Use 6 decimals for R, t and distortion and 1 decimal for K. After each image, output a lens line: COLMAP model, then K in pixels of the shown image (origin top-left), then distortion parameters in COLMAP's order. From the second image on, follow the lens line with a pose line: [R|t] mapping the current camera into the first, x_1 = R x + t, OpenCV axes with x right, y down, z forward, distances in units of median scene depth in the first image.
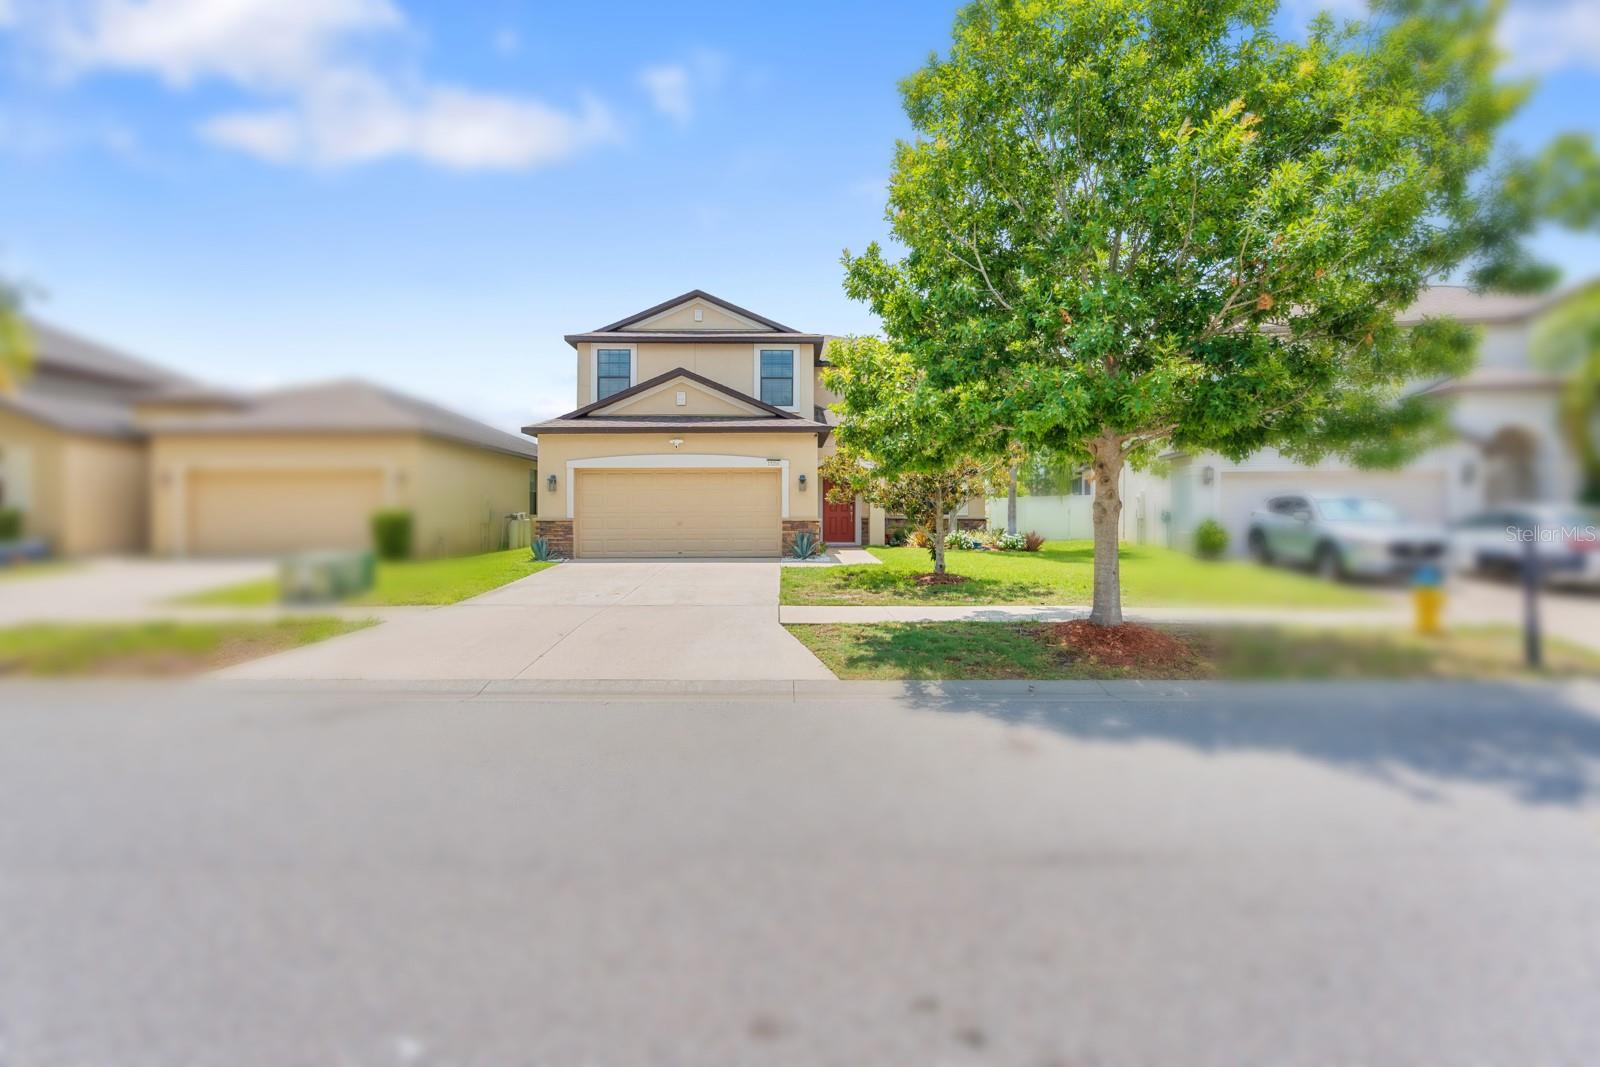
lens RADIAL K [[724.1, 0, 794.8], [0, 724.1, 508.8], [0, 0, 1]] dist [-0.009568, 0.001031]
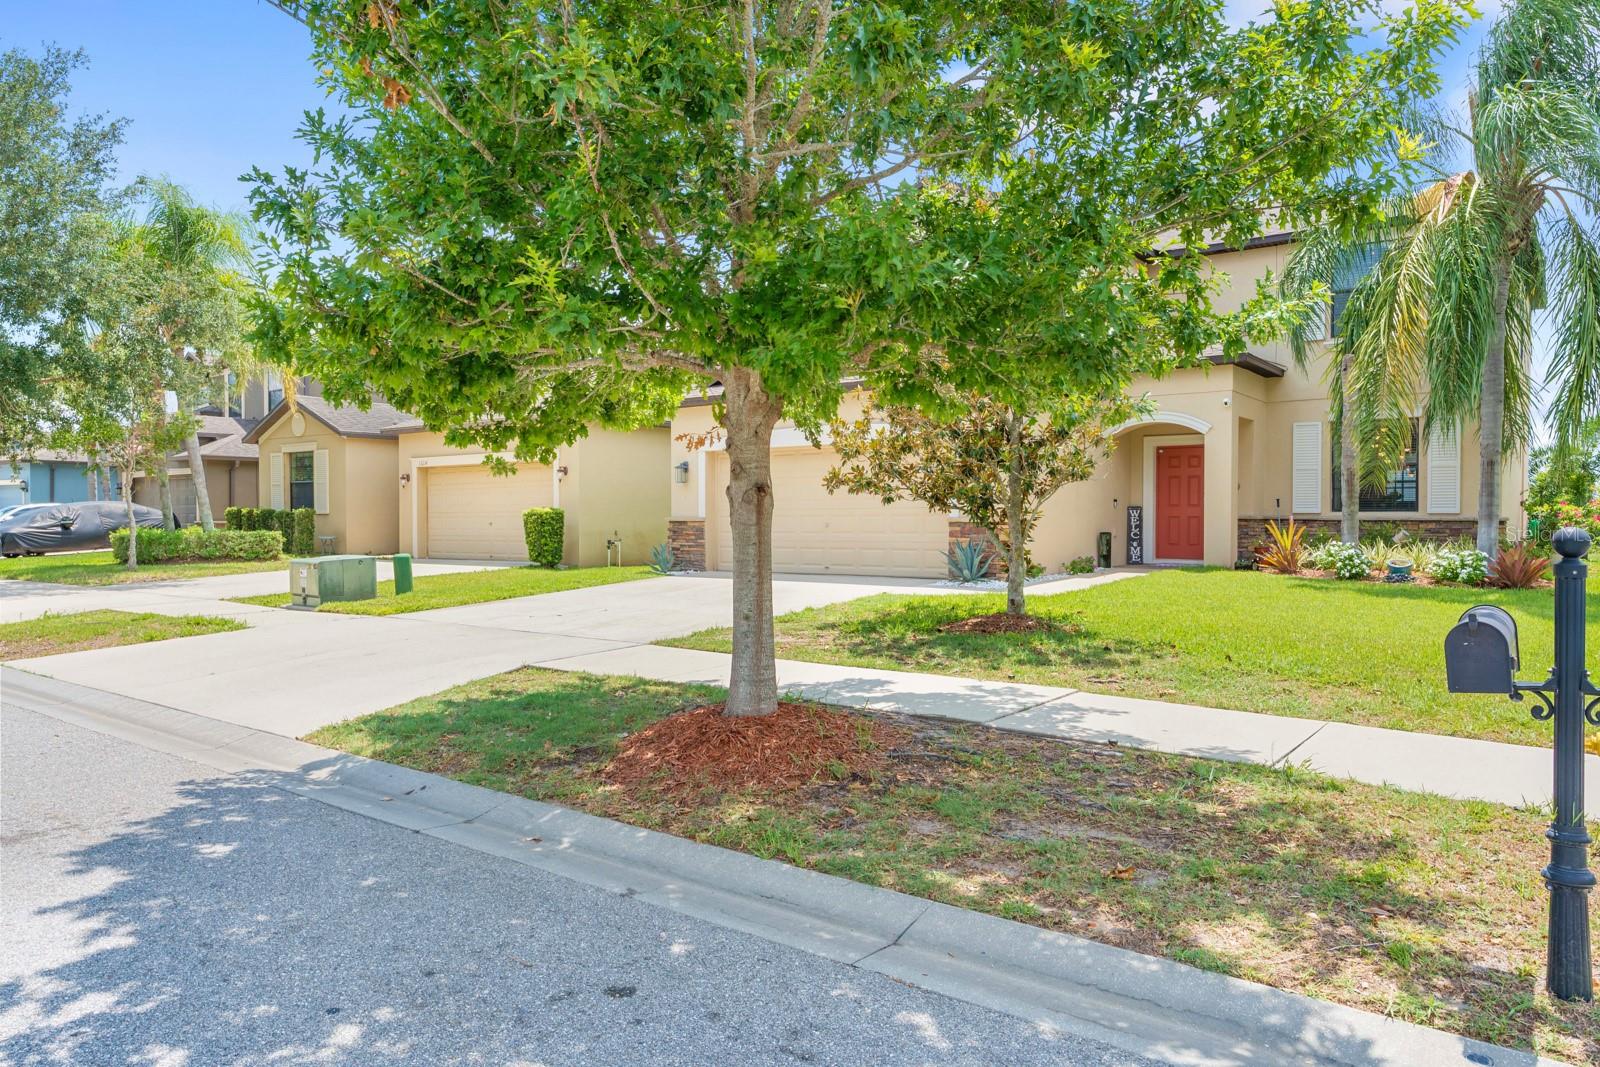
lens RADIAL K [[1055.5, 0, 800.0], [0, 1055.5, 533.5], [0, 0, 1]] dist [-0.001824, 0.000132]
pose [[0.783713, 0.009484, -0.621051, 0.461677], [0.006841, 0.999691, 0.023898, 0.003460], [0.621085, -0.022978, 0.783406, 0.178782]]
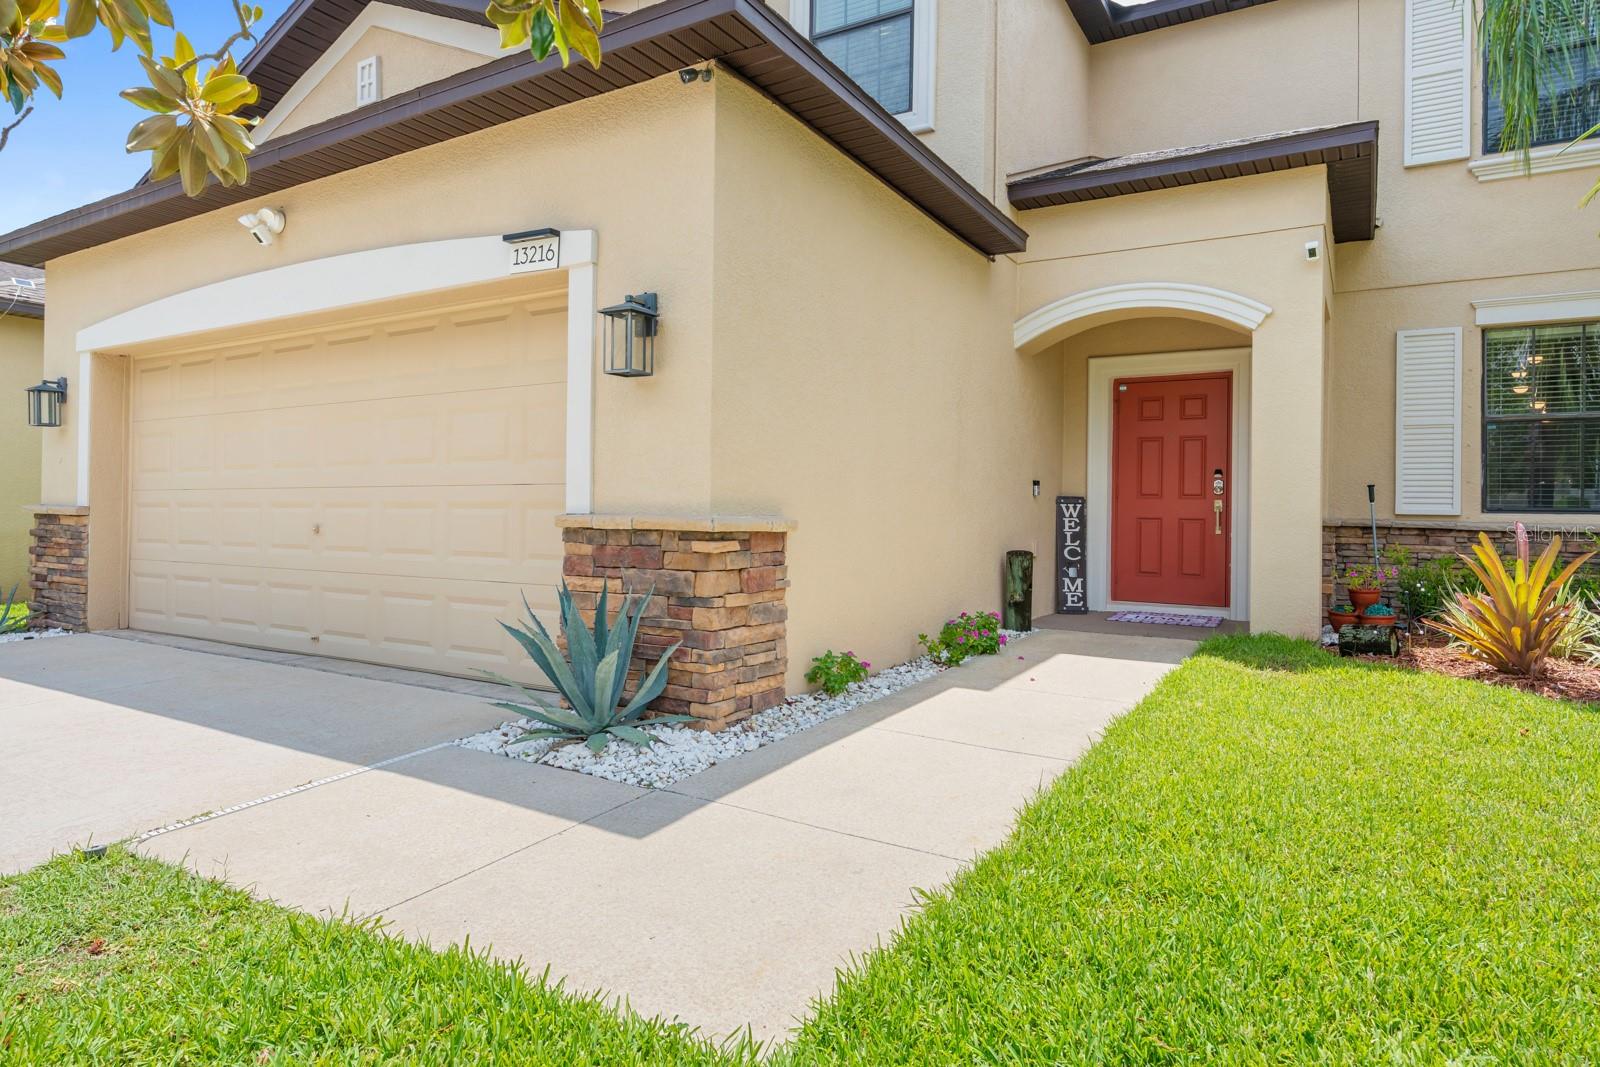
lens RADIAL K [[947.4, 0, 798.2], [0, 947.4, 506.7], [0, 0, 1]] dist [0.002388, 0.000542]
pose [[0.836085, 0.007635, -0.548547, 0.185477], [-0.008028, 0.999966, 0.001681, 0.009874], [0.548541, 0.002998, 0.836118, 0.807947]]
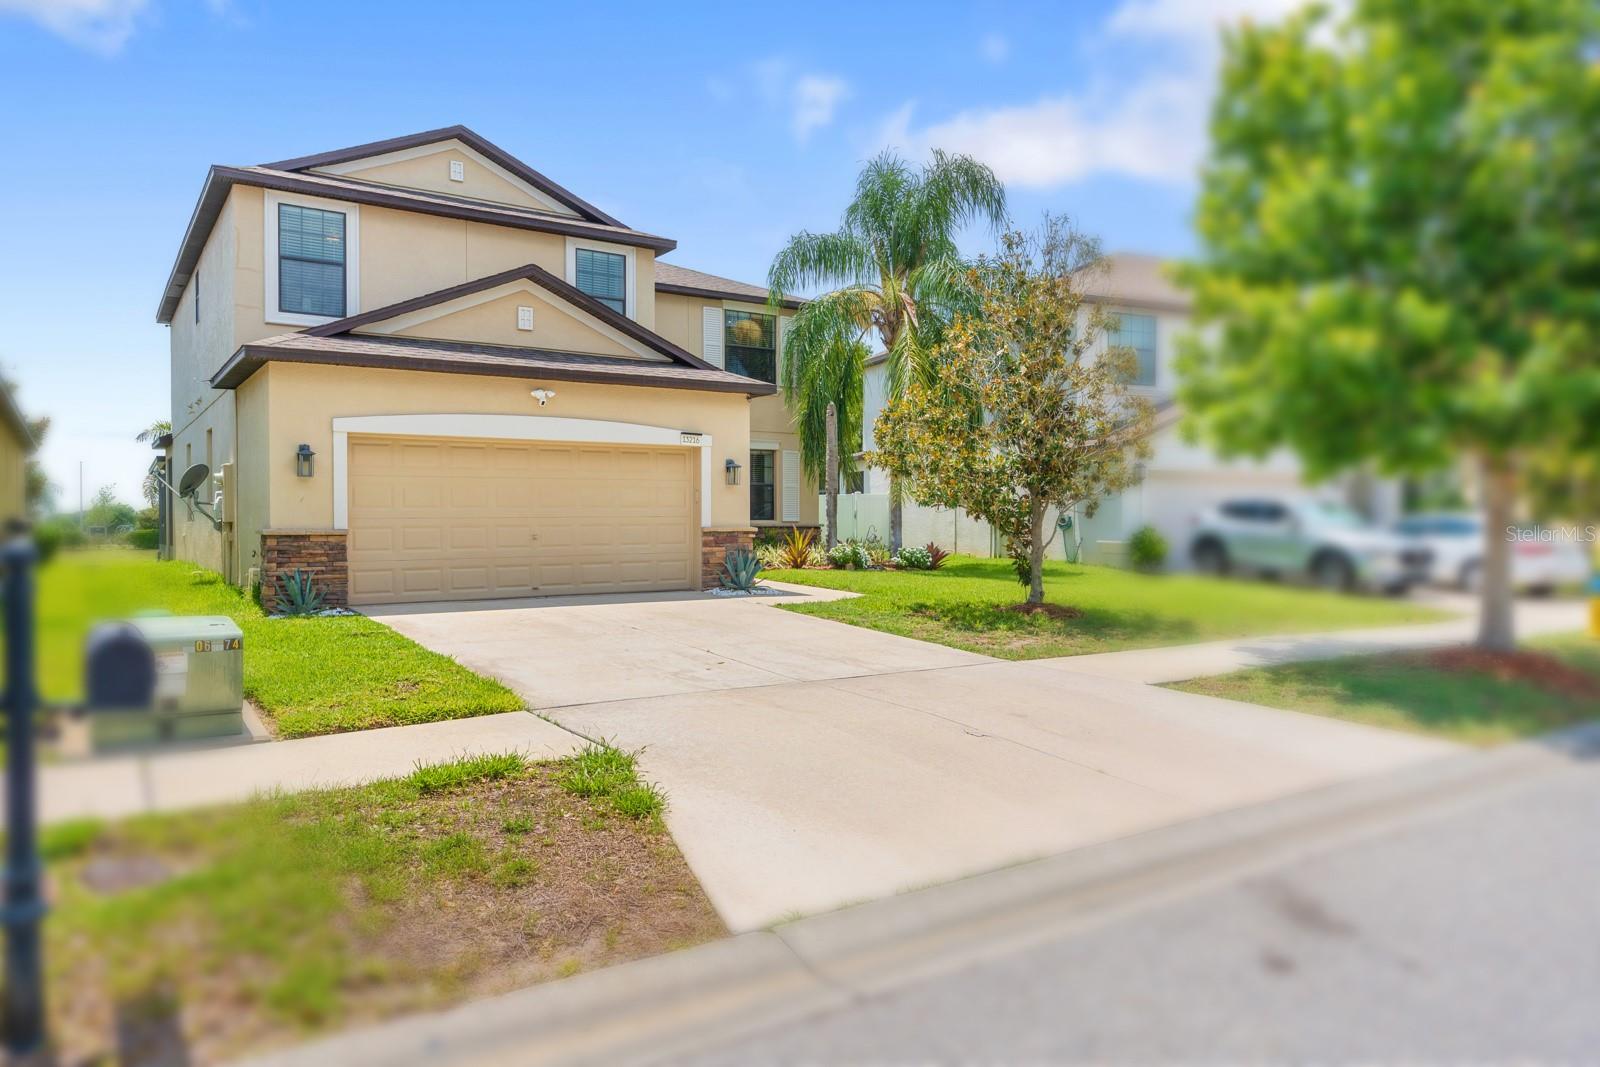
lens RADIAL K [[1055.5, 0, 800.0], [0, 1055.5, 533.5], [0, 0, 1]] dist [-0.001824, 0.000132]
pose [[0.842110, -0.007507, 0.539254, -0.437744], [-0.005456, 0.999733, 0.022438, -0.002543], [-0.539279, -0.021837, 0.841844, 0.183548]]
